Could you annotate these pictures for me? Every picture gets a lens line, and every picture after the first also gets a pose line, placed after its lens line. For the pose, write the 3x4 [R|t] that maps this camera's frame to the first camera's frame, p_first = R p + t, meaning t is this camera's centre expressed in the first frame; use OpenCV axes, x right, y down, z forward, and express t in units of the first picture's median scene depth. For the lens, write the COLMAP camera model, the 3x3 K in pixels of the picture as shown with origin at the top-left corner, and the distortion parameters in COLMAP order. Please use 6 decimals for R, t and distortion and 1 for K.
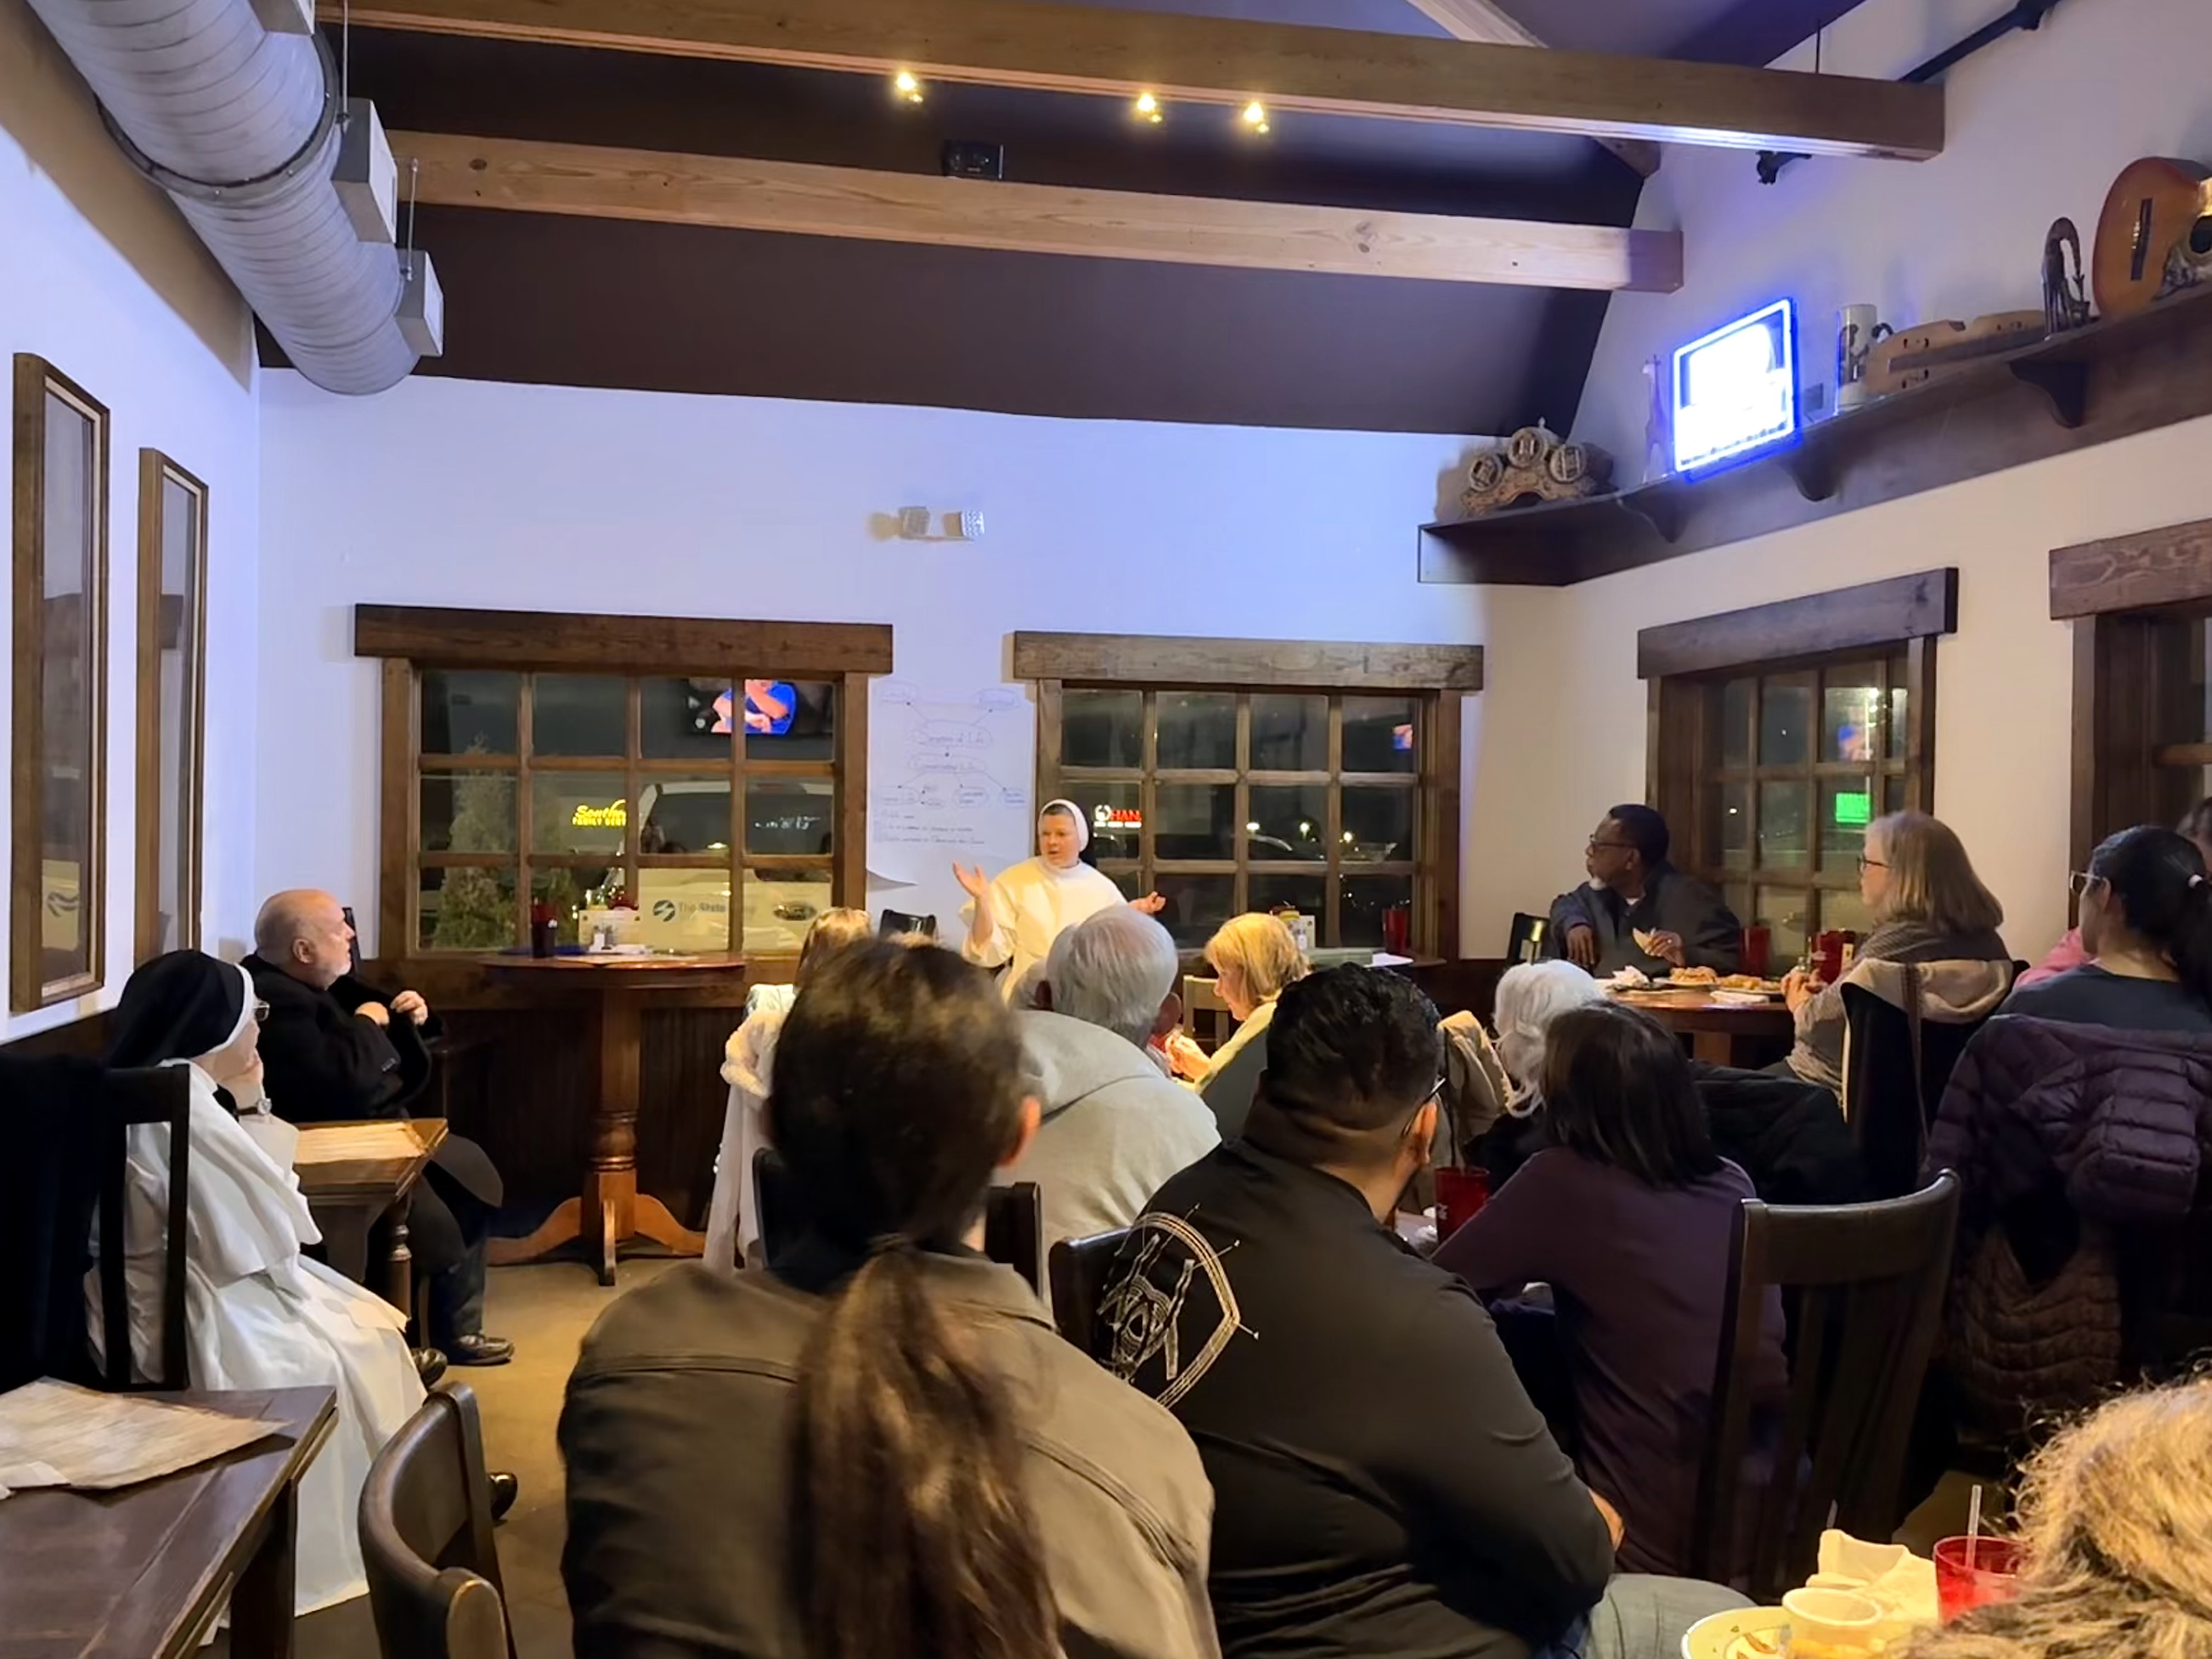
lens RADIAL K [[2147.7, 0, 1106.0], [0, 2147.7, 829.5], [0, 0, 1]] dist [-0.001780, -0.011698]
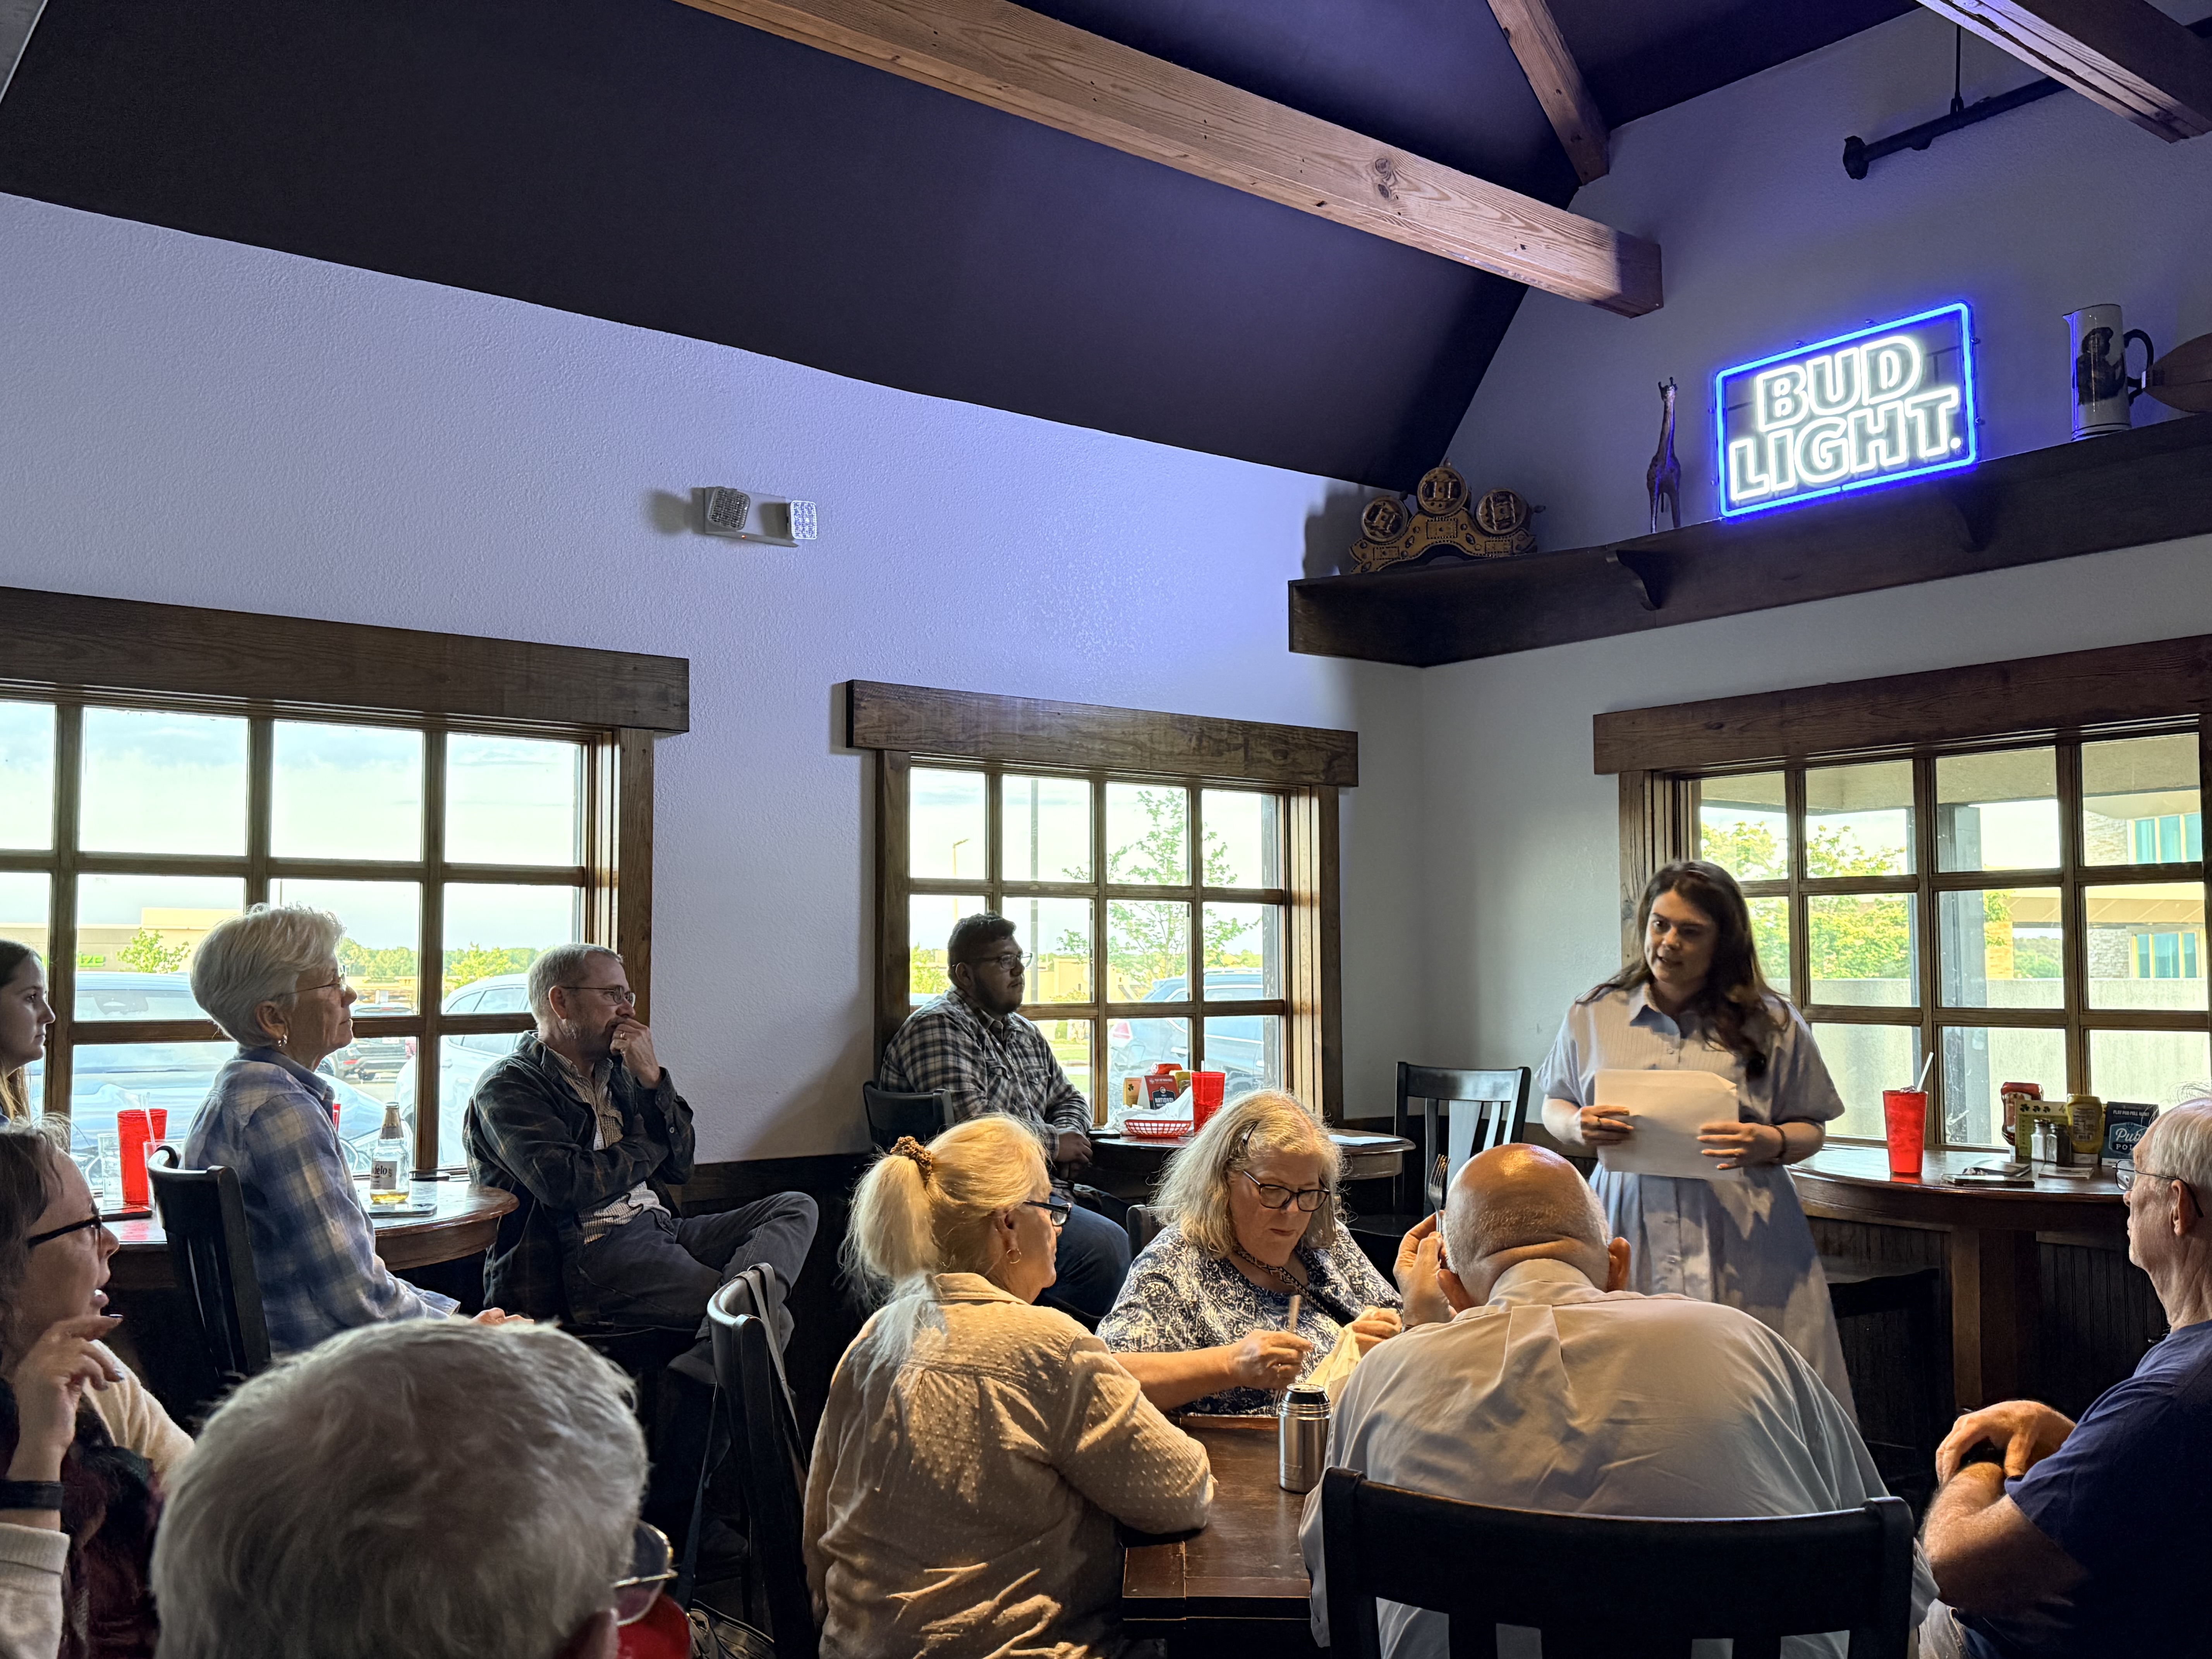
lens RADIAL K [[1901.4, 0, 1073.3], [0, 1901.4, 821.1], [0, 0, 1]] dist [0.071345, -0.145137]
pose [[0.908374, 0.020744, 0.417643, -0.236577], [0.008802, 0.997599, -0.068694, -0.003739], [-0.418065, 0.066076, 0.906011, 0.415694]]
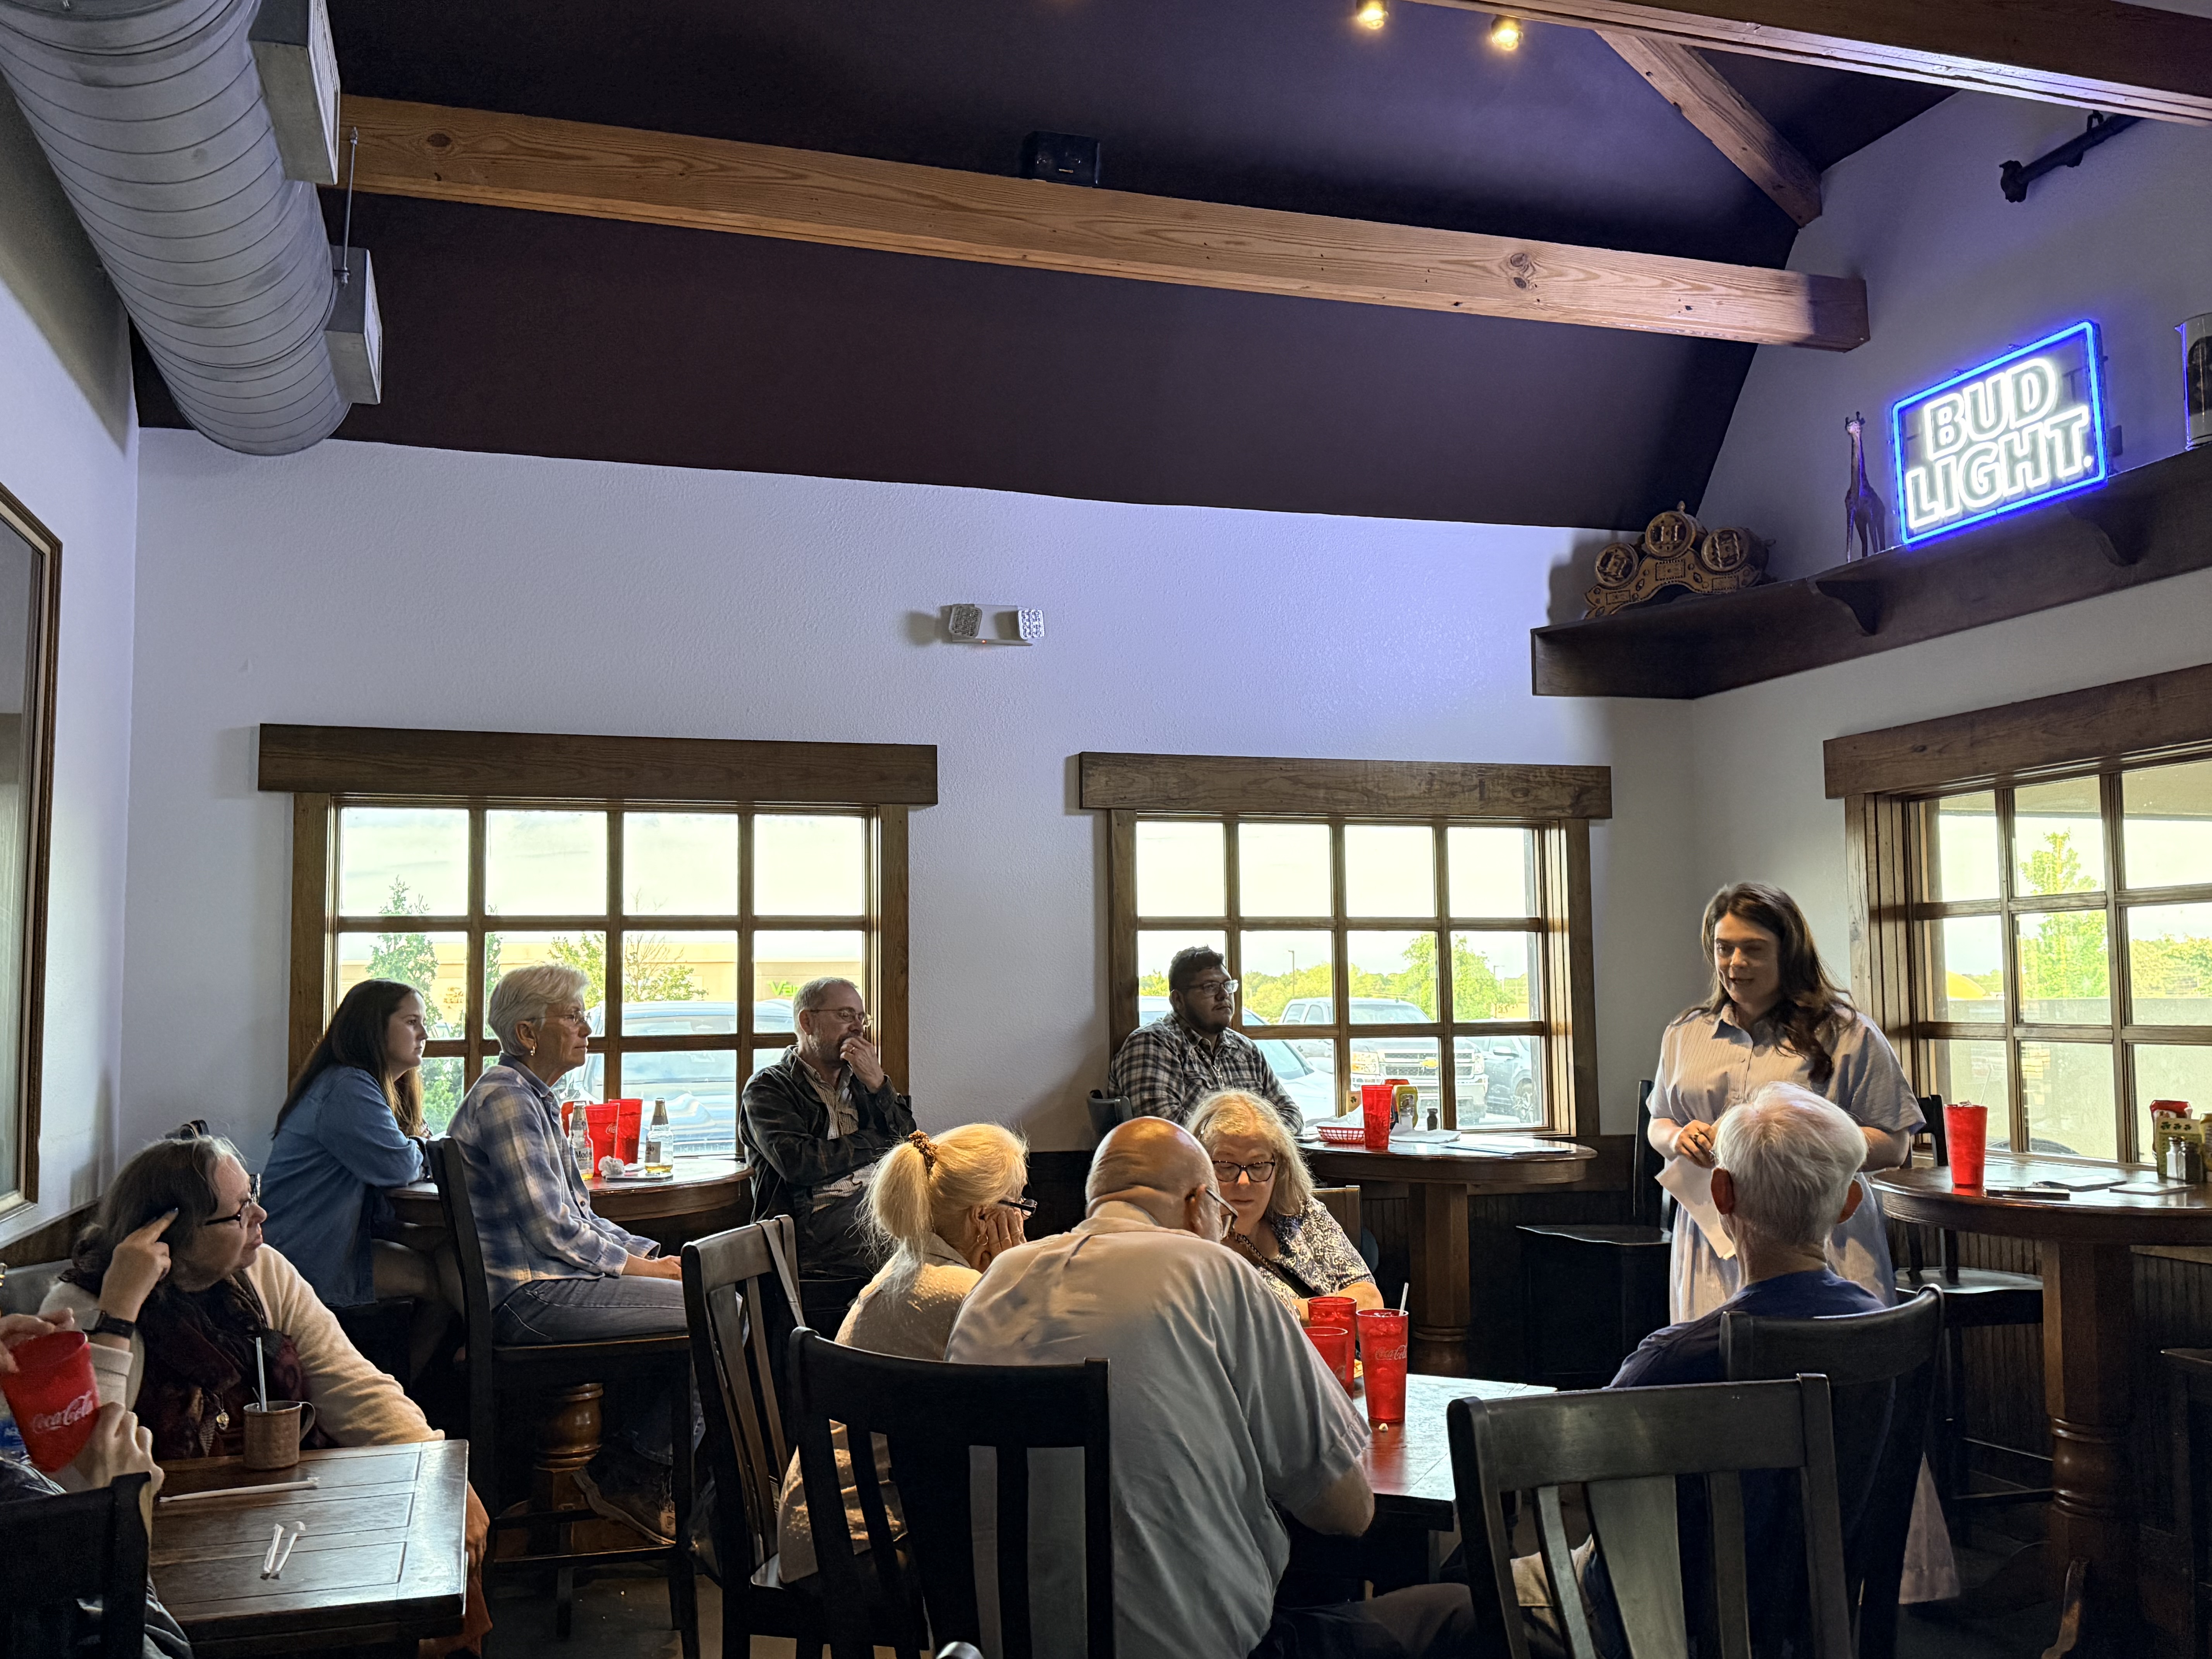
lens RADIAL K [[1901.4, 0, 1073.3], [0, 1901.4, 821.1], [0, 0, 1]] dist [0.071345, -0.145137]
pose [[0.997011, -0.013396, 0.076084, -0.102914], [0.019919, 0.996127, -0.085637, -0.003018], [-0.074643, 0.086896, 0.993417, 0.273007]]
